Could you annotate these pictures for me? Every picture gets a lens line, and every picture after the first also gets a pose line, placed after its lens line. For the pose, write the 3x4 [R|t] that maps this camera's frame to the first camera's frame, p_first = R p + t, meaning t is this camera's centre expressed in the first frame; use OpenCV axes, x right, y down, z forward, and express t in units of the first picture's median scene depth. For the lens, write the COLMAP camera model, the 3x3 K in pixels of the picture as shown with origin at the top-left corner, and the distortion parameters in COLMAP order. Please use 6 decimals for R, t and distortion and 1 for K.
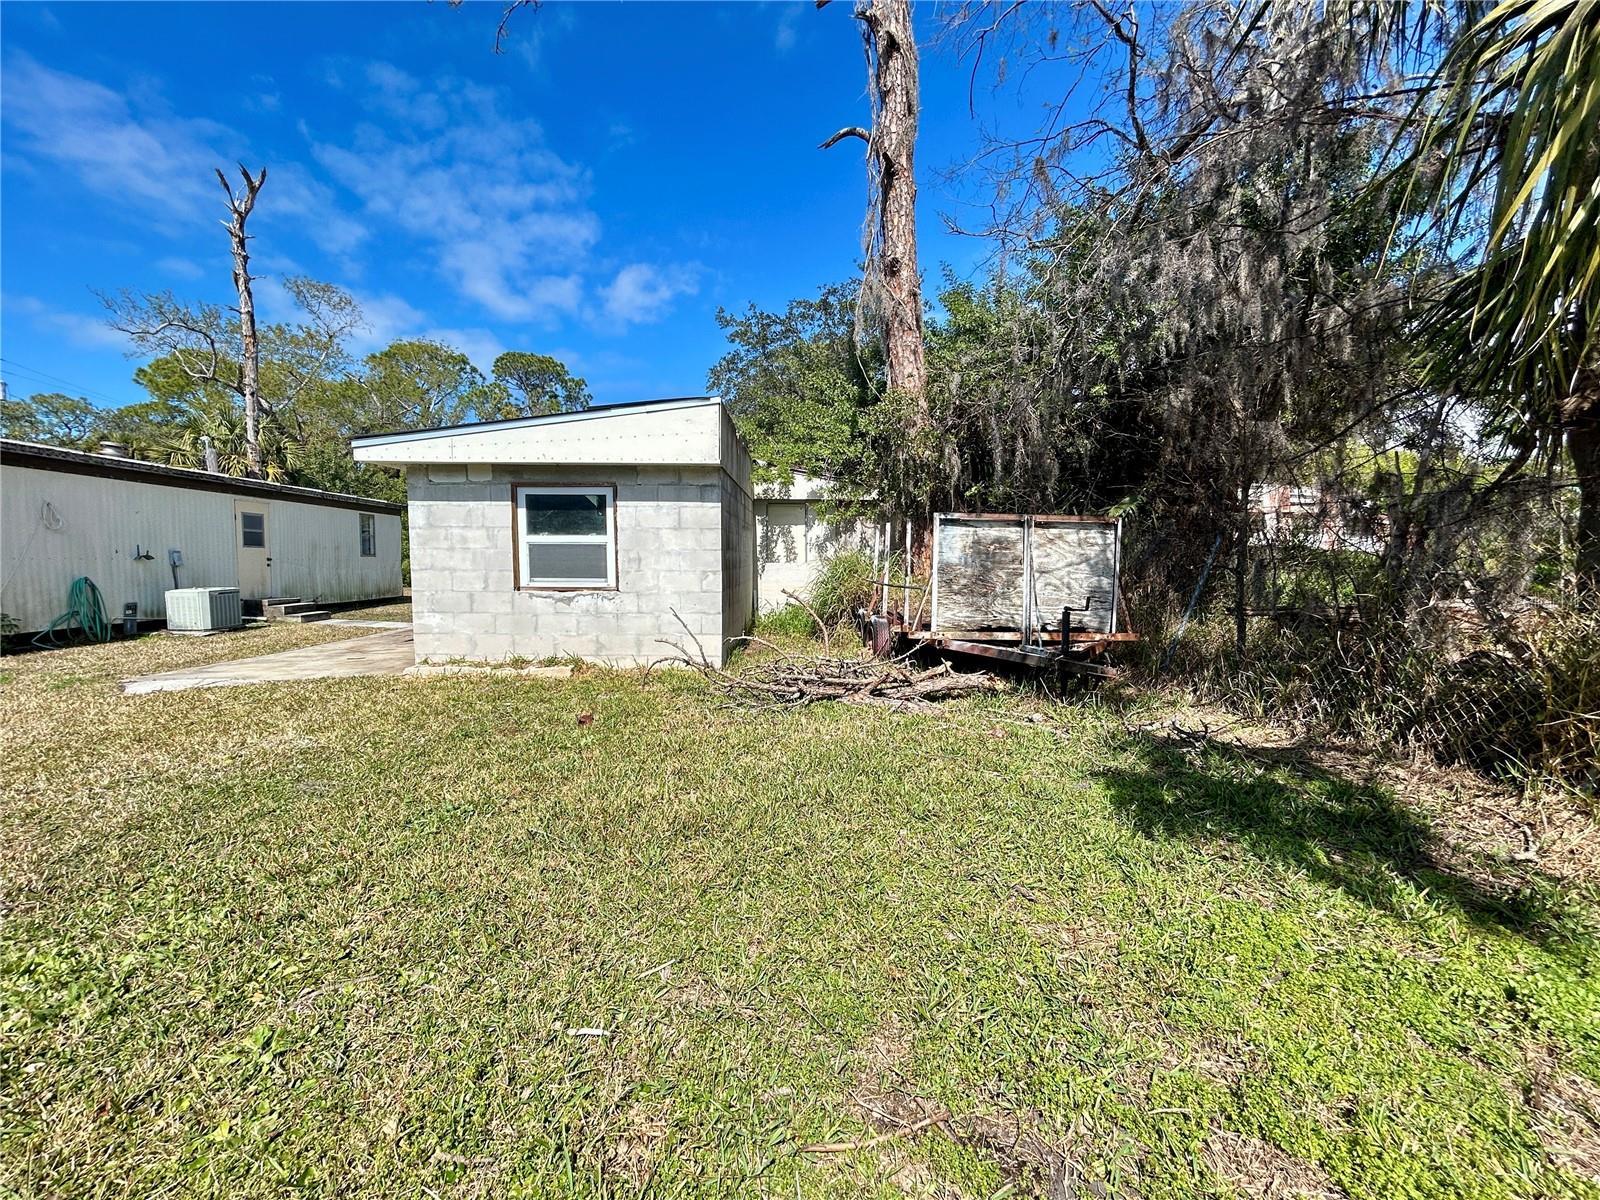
lens RADIAL K [[648.1, 0, 798.5], [0, 648.1, 597.7], [0, 0, 1]] dist [-0.004203, 0.000427]
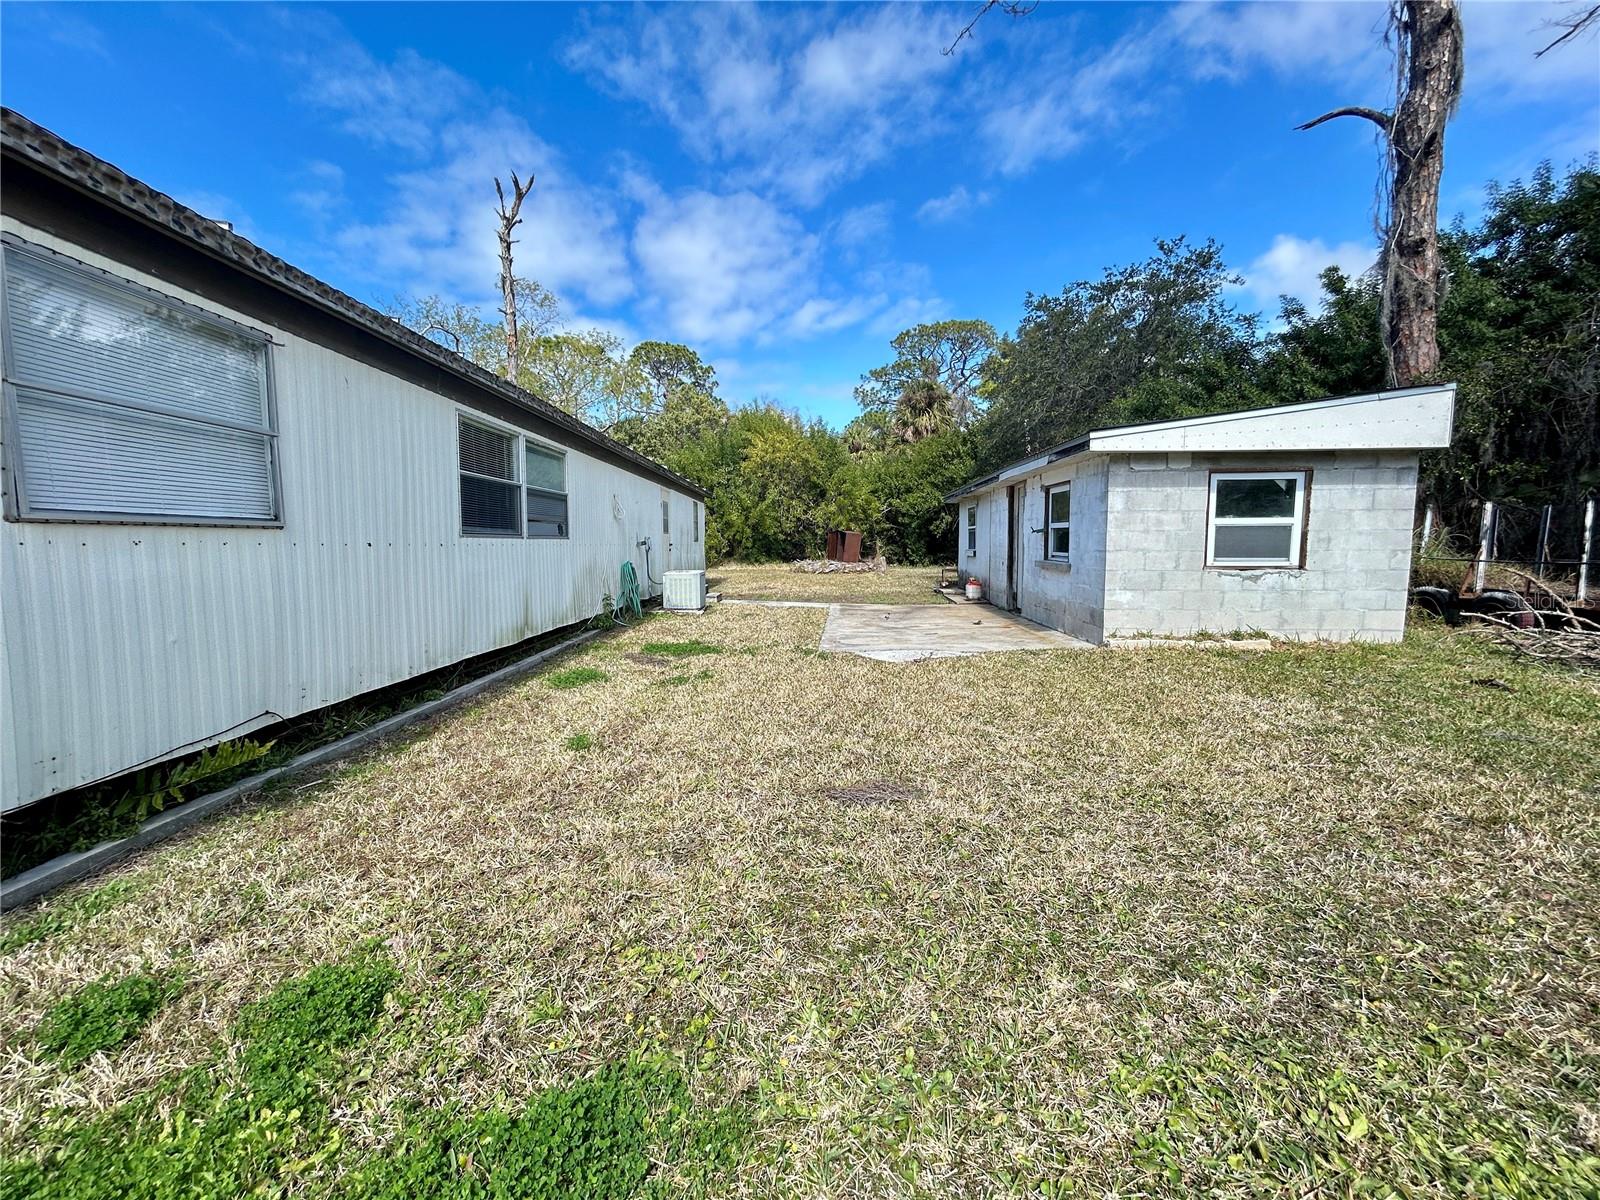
lens RADIAL K [[648.1, 0, 798.6], [0, 648.1, 601.2], [0, 0, 1]] dist [-0.004203, 0.000427]
pose [[0.996823, -0.001629, -0.079631, -1.024898], [0.004094, 0.999517, 0.030797, 0.005895], [0.079542, -0.031026, 0.996349, -0.130658]]
